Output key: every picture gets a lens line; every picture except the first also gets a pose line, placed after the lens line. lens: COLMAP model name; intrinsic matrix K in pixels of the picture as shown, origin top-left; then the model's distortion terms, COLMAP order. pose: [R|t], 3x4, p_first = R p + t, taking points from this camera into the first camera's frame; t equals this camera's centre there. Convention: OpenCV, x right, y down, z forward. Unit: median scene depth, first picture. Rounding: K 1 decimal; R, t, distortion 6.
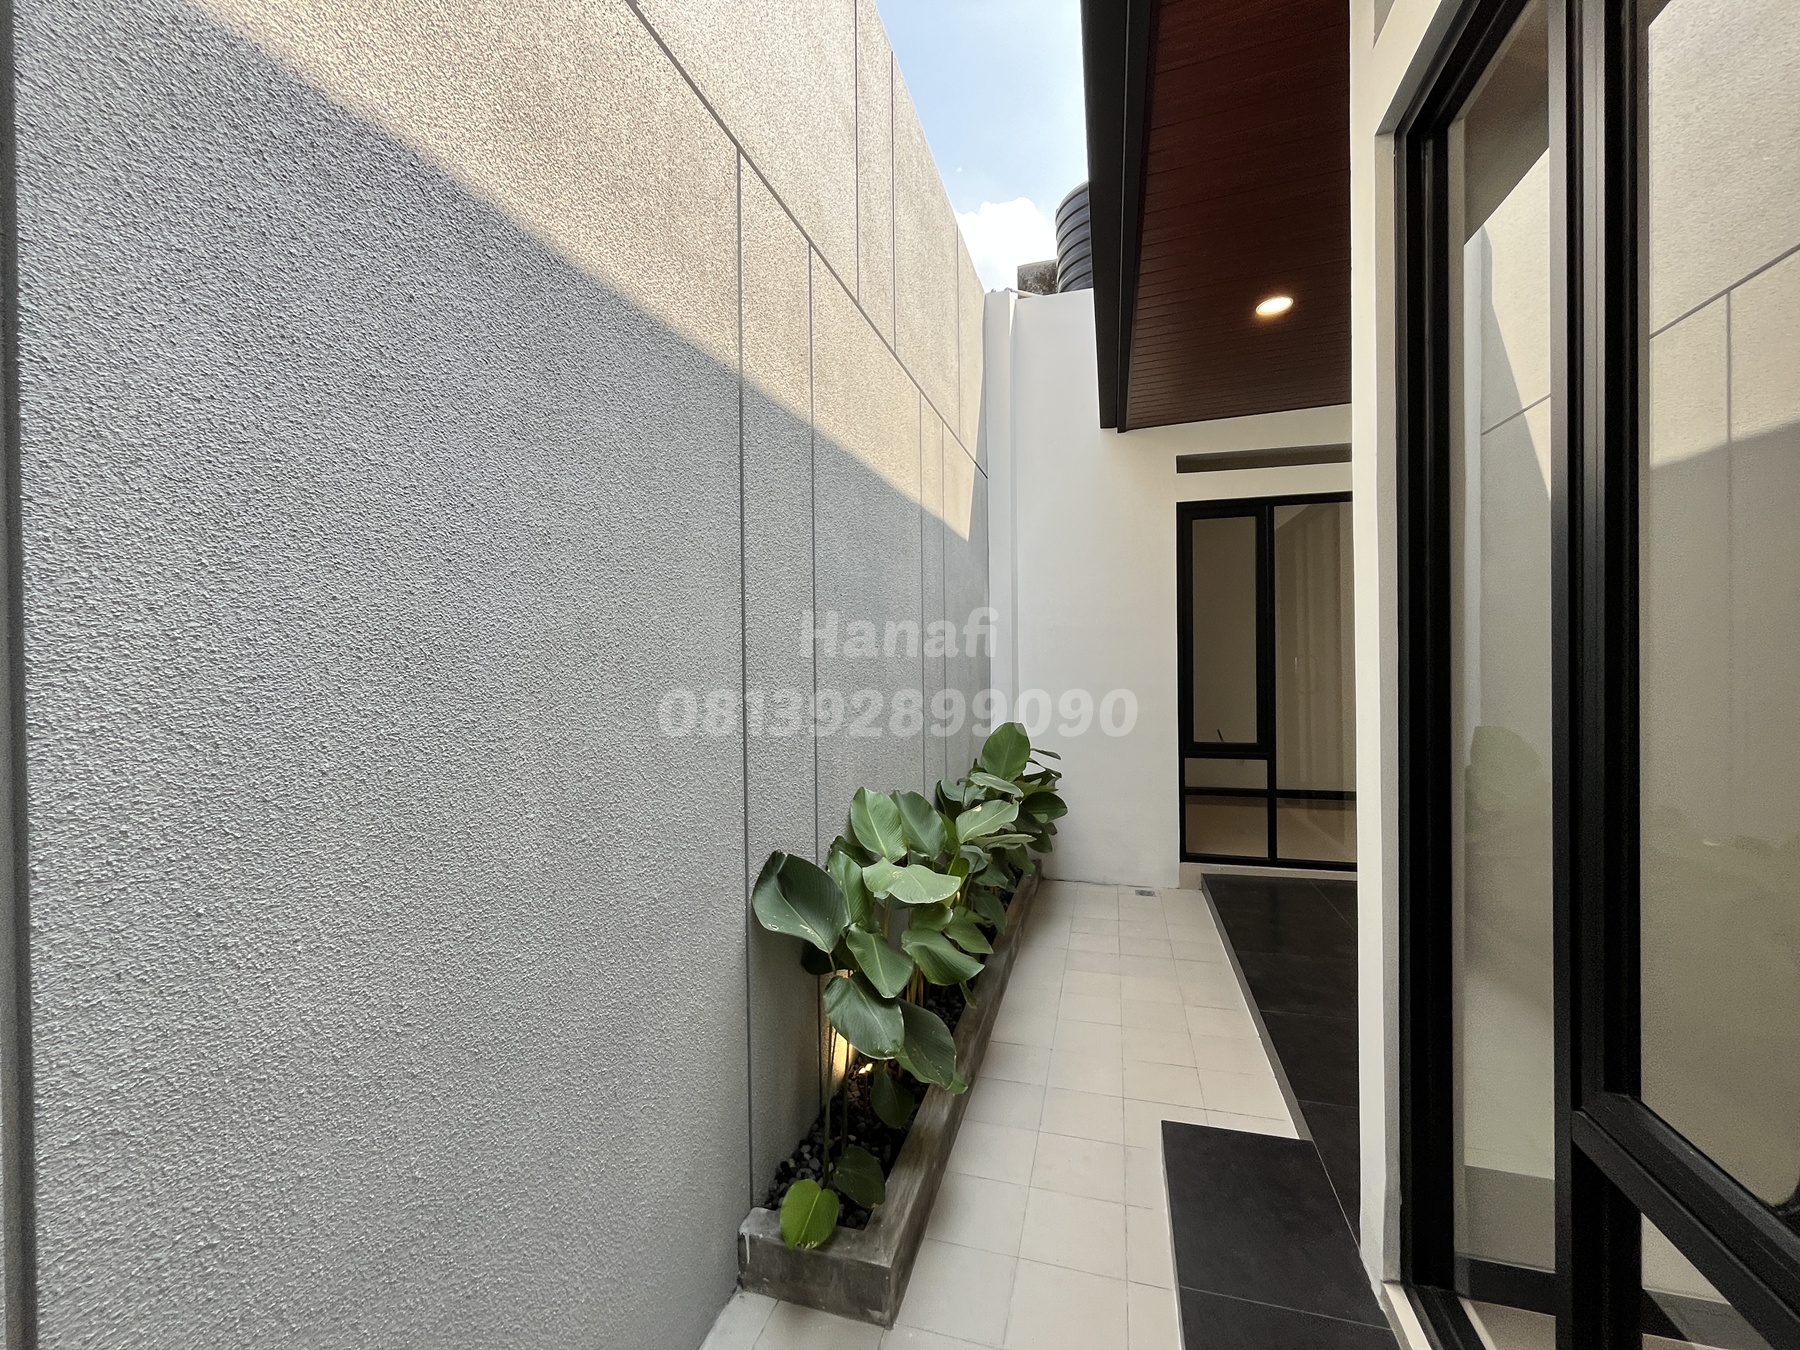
lens RADIAL K [[729.3, 0, 895.8], [0, 729.3, 667.5], [0, 0, 1]] dist [-0.001265, -0.000643]
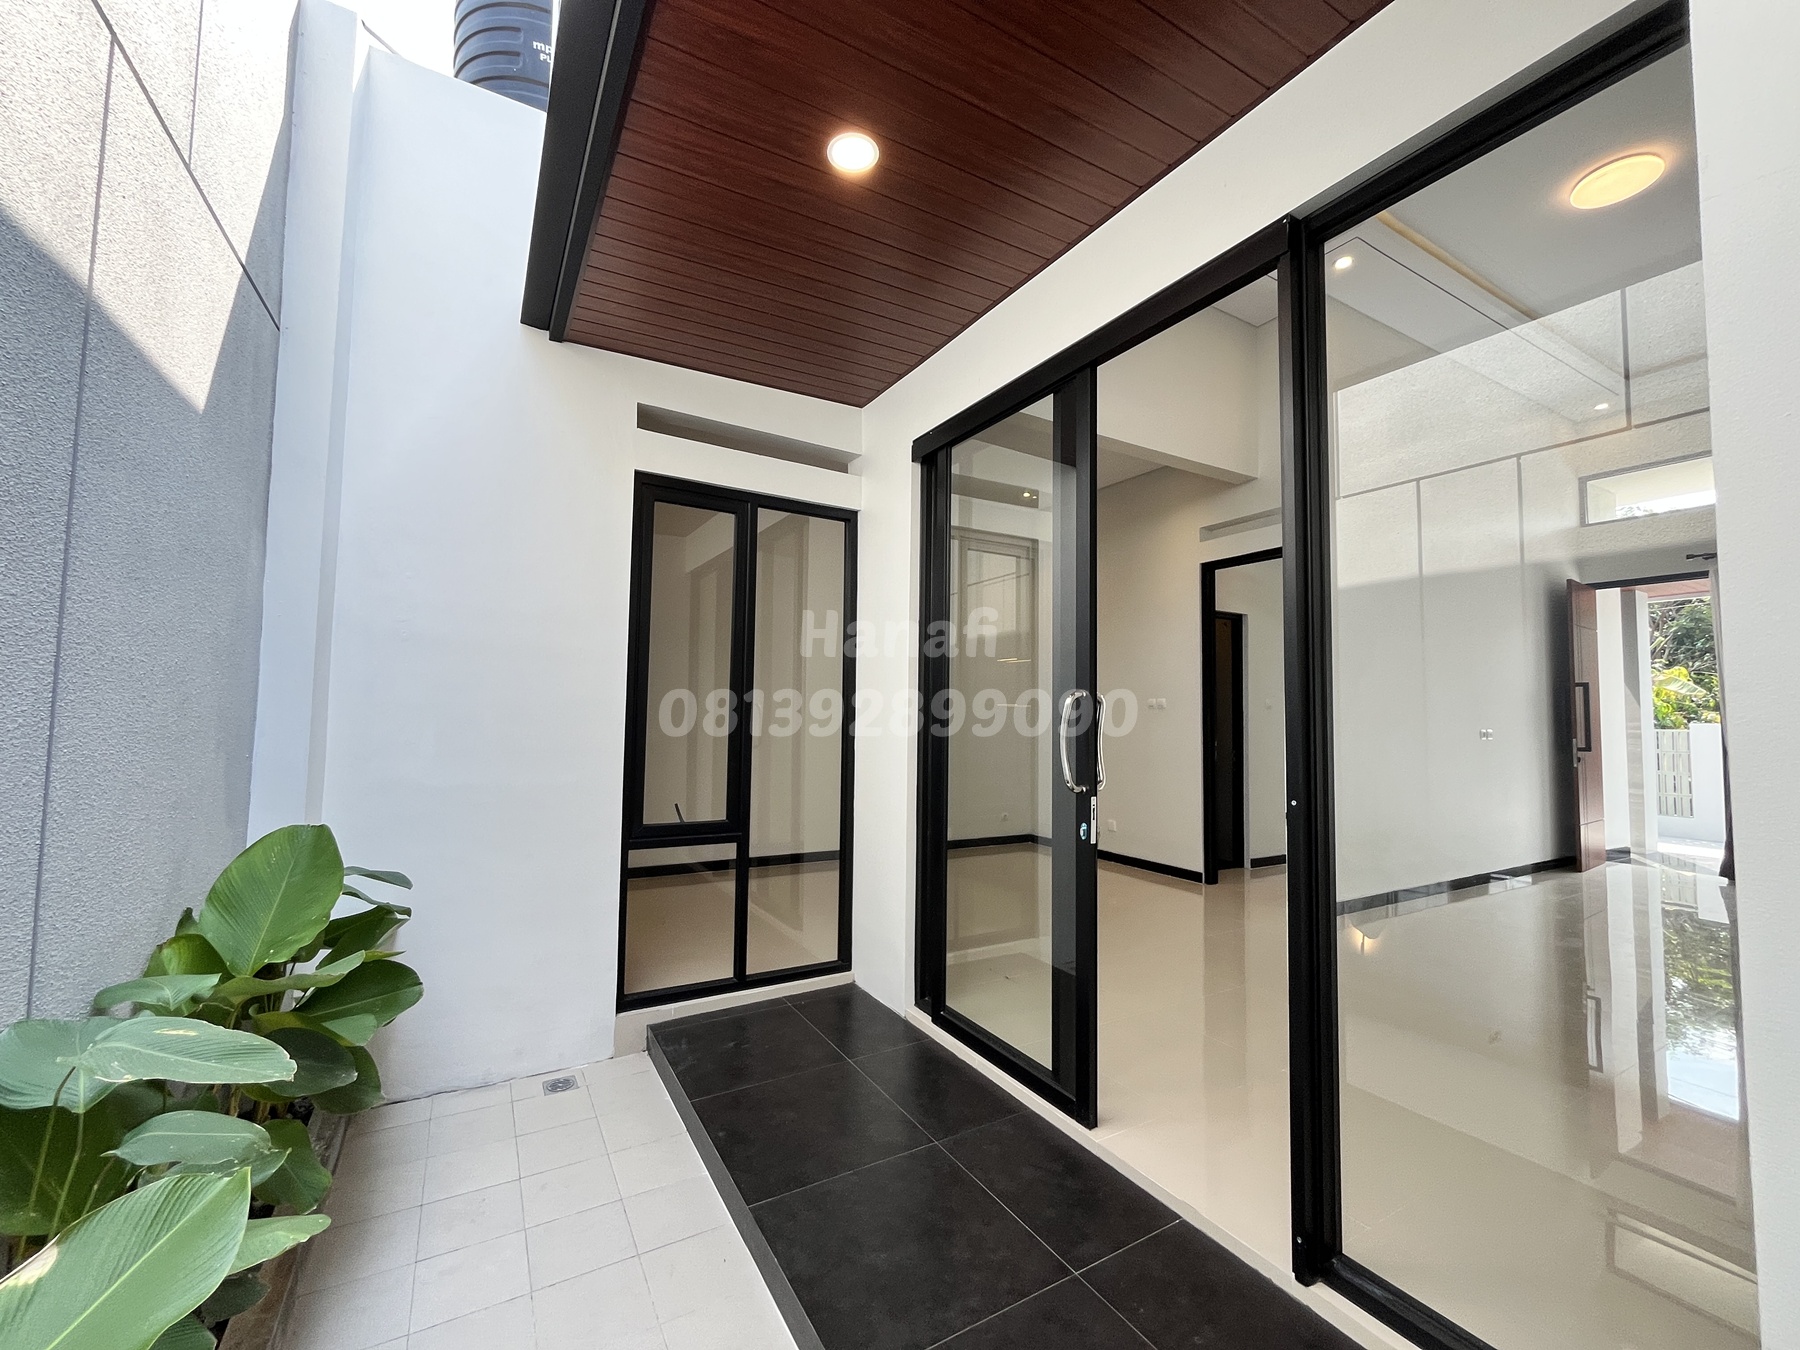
lens RADIAL K [[729.3, 0, 889.5], [0, 729.3, 668.1], [0, 0, 1]] dist [-0.001265, -0.000643]
pose [[0.694642, 0.065855, 0.716335, 0.075312], [-0.011501, 0.996690, -0.080476, 0.009134], [-0.719264, 0.047663, 0.693100, 0.367971]]
